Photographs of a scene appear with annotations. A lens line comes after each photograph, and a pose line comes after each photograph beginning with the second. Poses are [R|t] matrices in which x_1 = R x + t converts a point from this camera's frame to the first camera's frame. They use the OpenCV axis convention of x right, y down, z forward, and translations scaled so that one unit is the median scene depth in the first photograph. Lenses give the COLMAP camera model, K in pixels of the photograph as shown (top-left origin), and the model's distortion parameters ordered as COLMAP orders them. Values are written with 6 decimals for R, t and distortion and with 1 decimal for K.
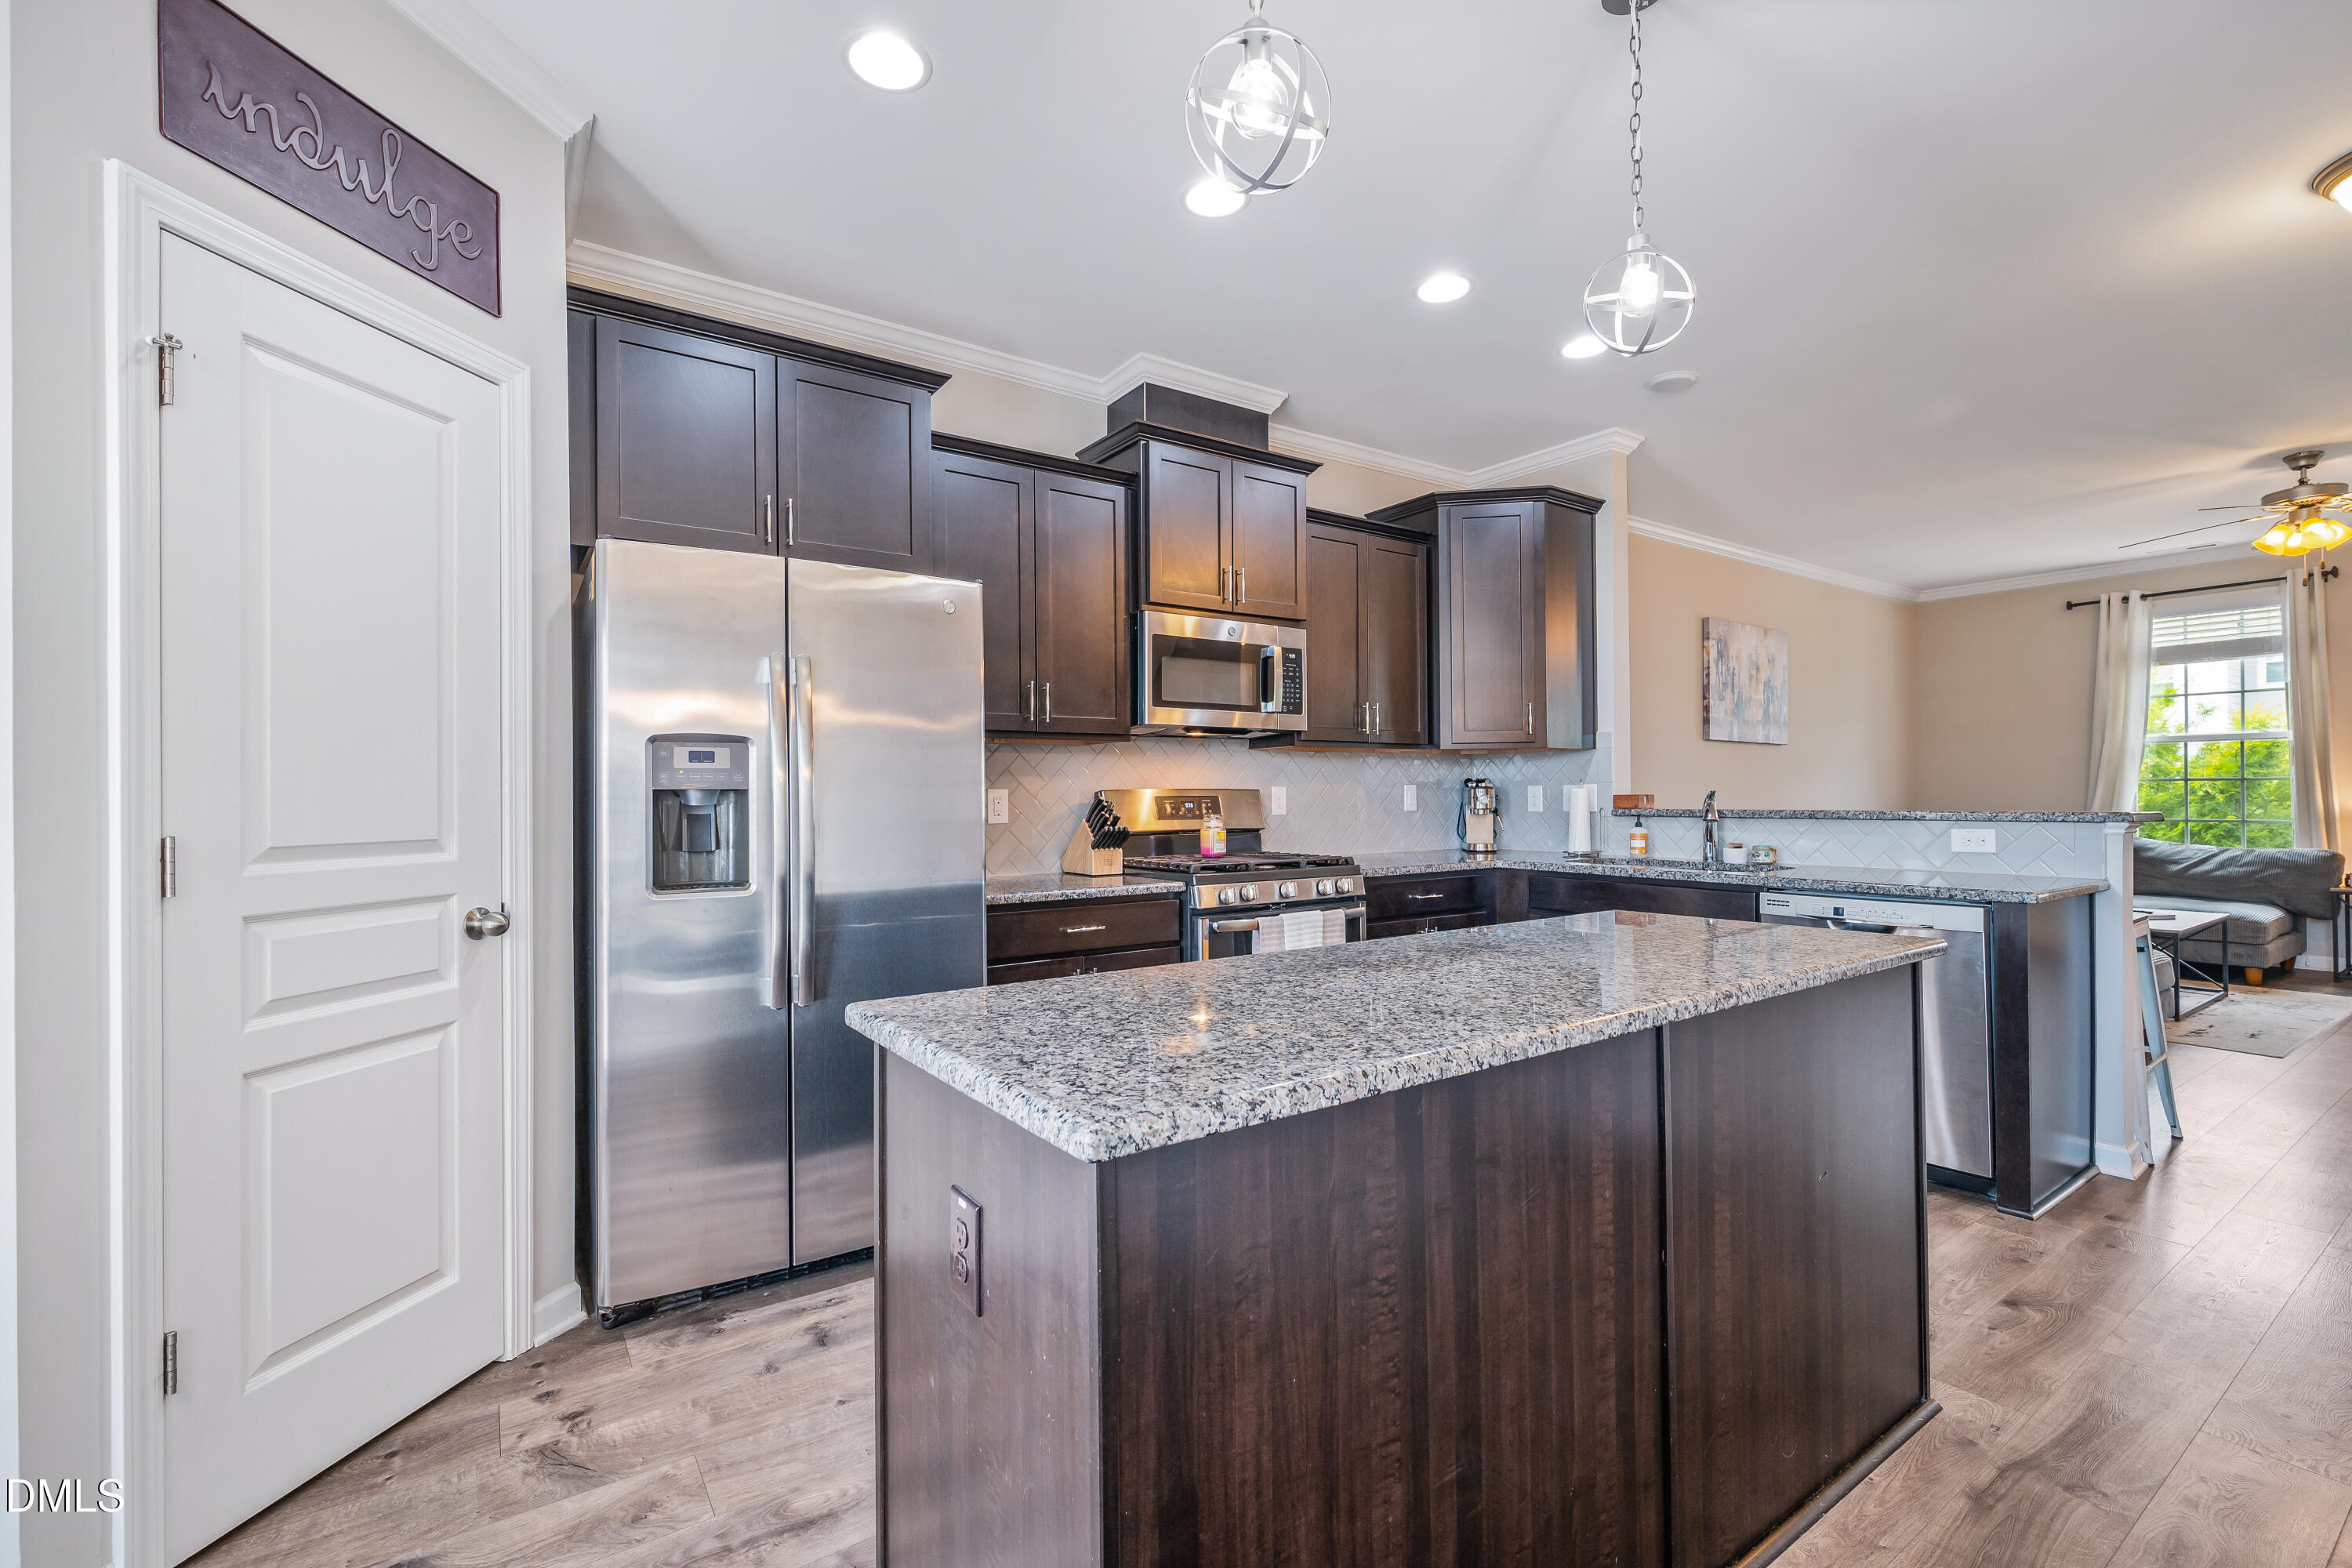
lens RADIAL K [[990.1, 0, 1159.1], [0, 990.1, 780.6], [0, 0, 1]] dist [-0.007585, -0.000217]
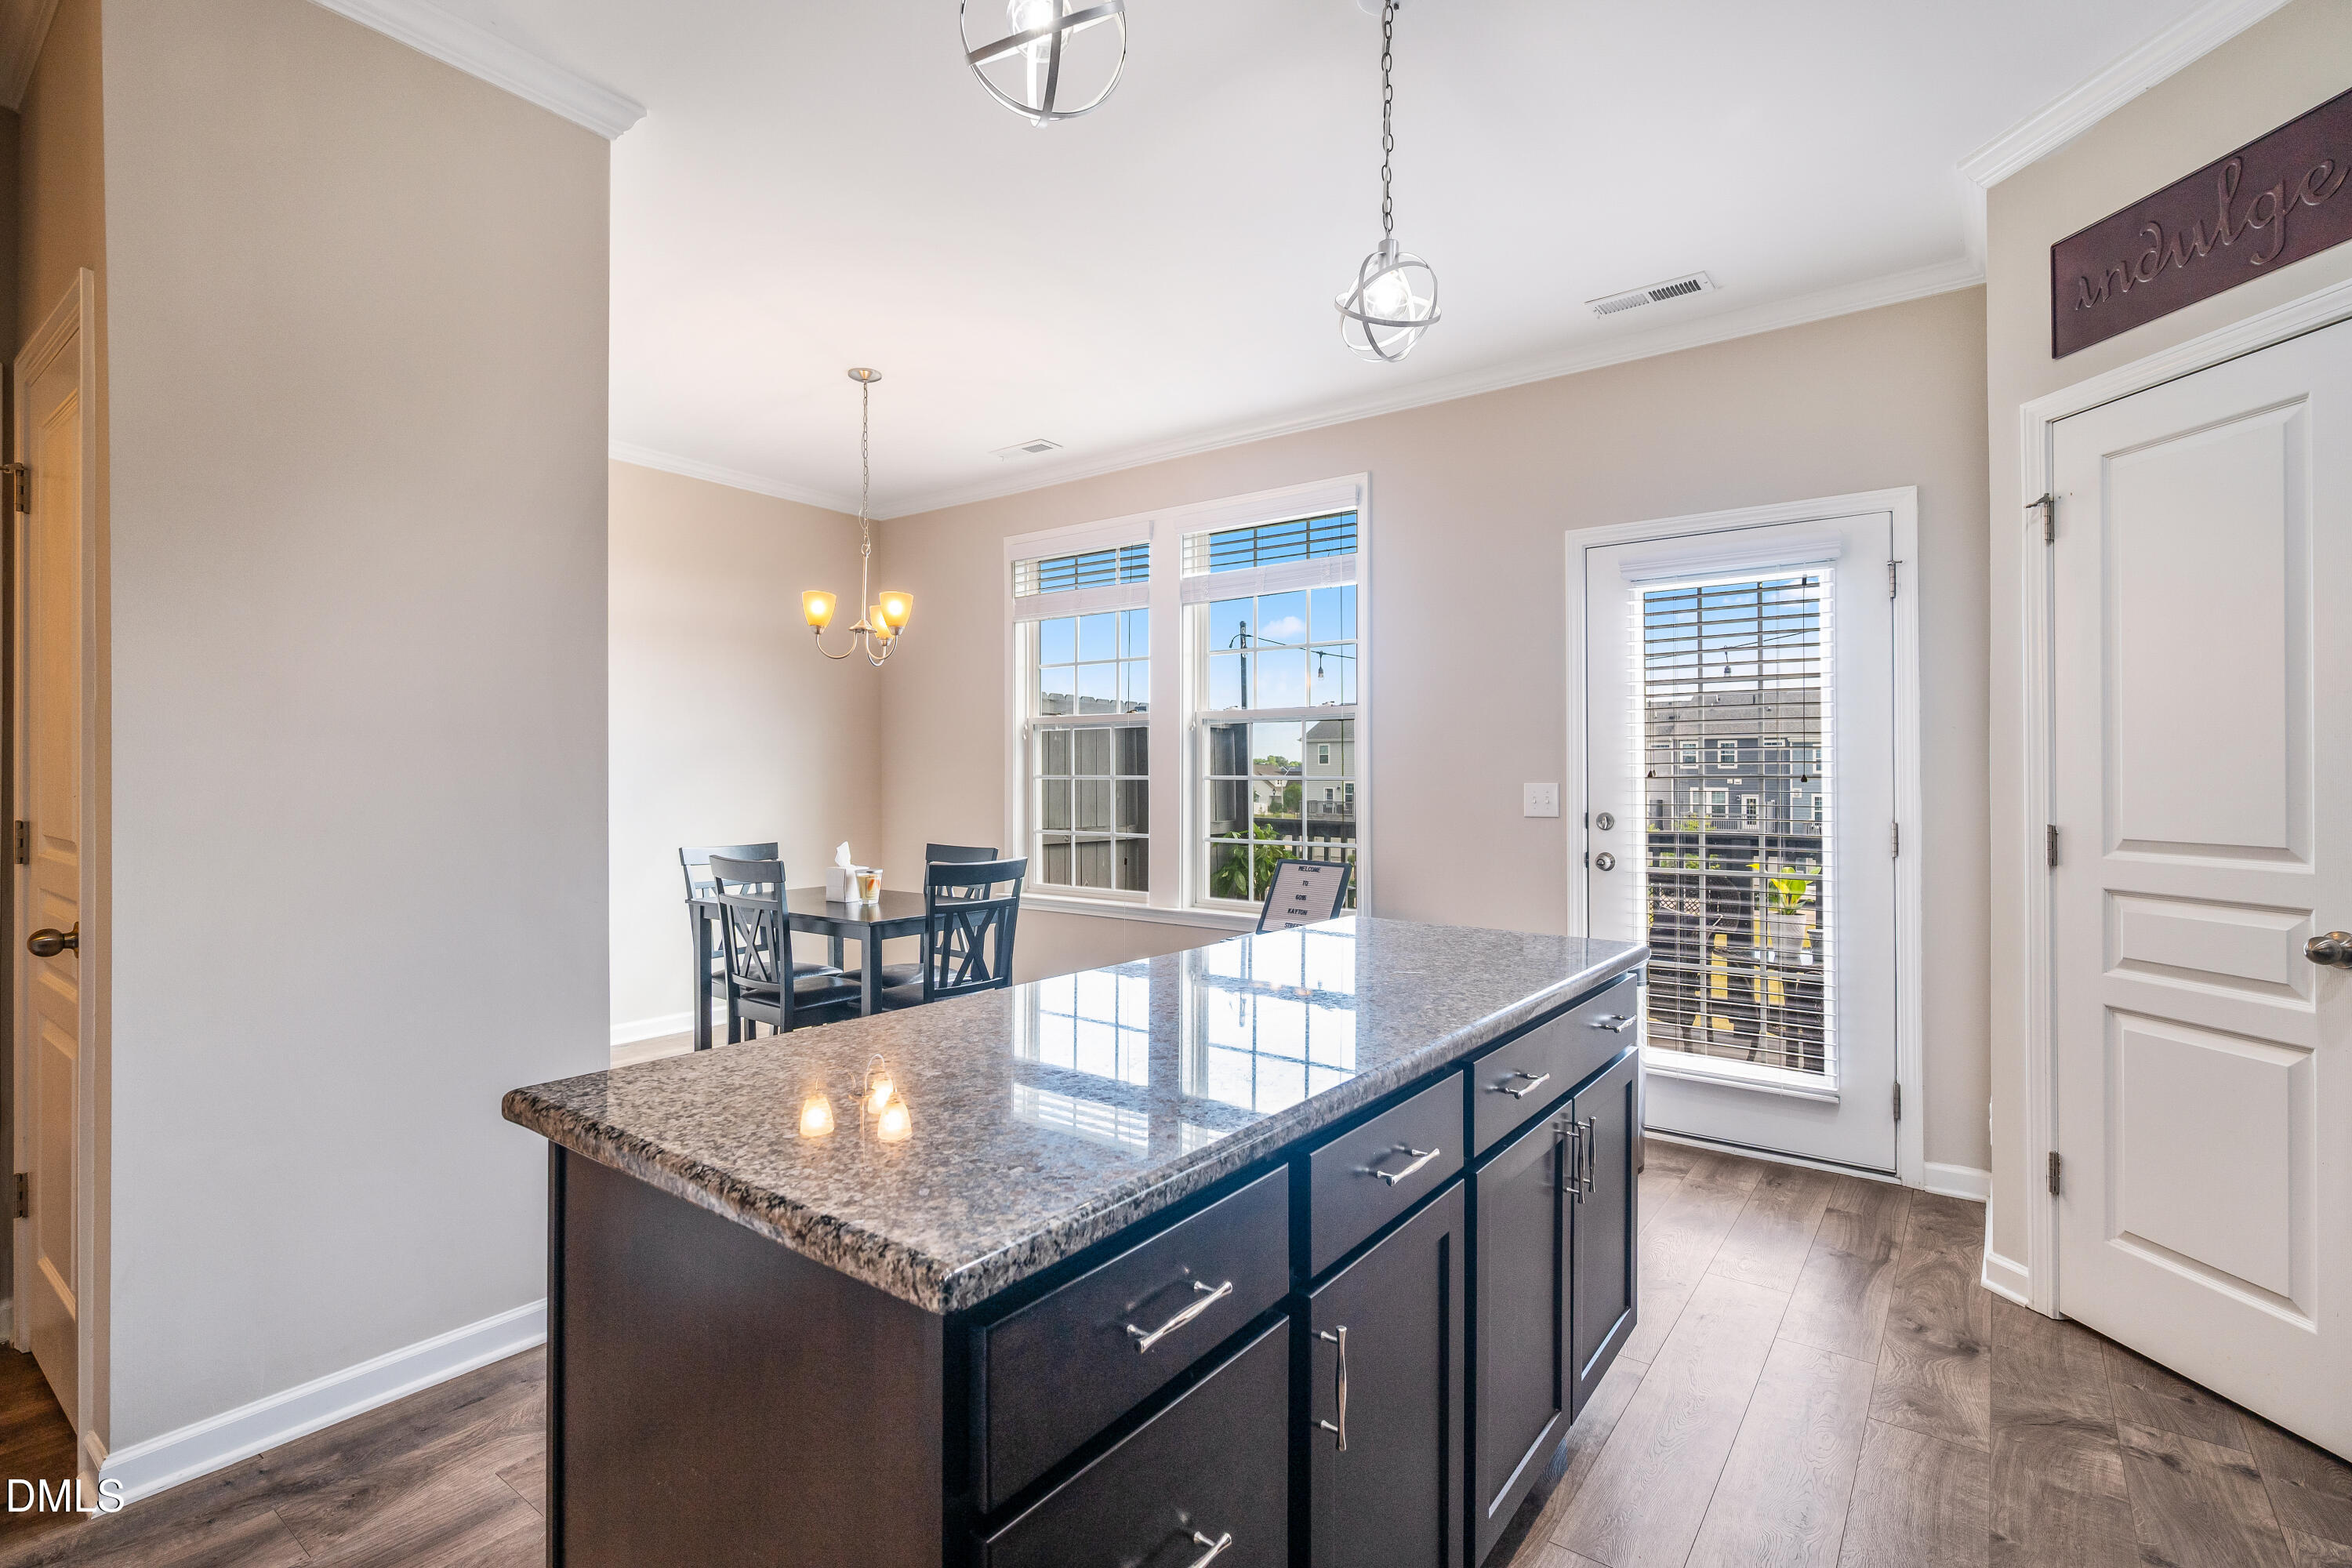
lens RADIAL K [[1099.1, 0, 1173.8], [0, 1099.1, 783.0], [0, 0, 1]] dist [0.000871, 0.000763]
pose [[-0.942936, -0.001195, -0.332971, 0.609528], [0.001442, 0.999970, -0.007672, 0.002005], [0.332970, -0.007715, -0.942906, 1.560268]]
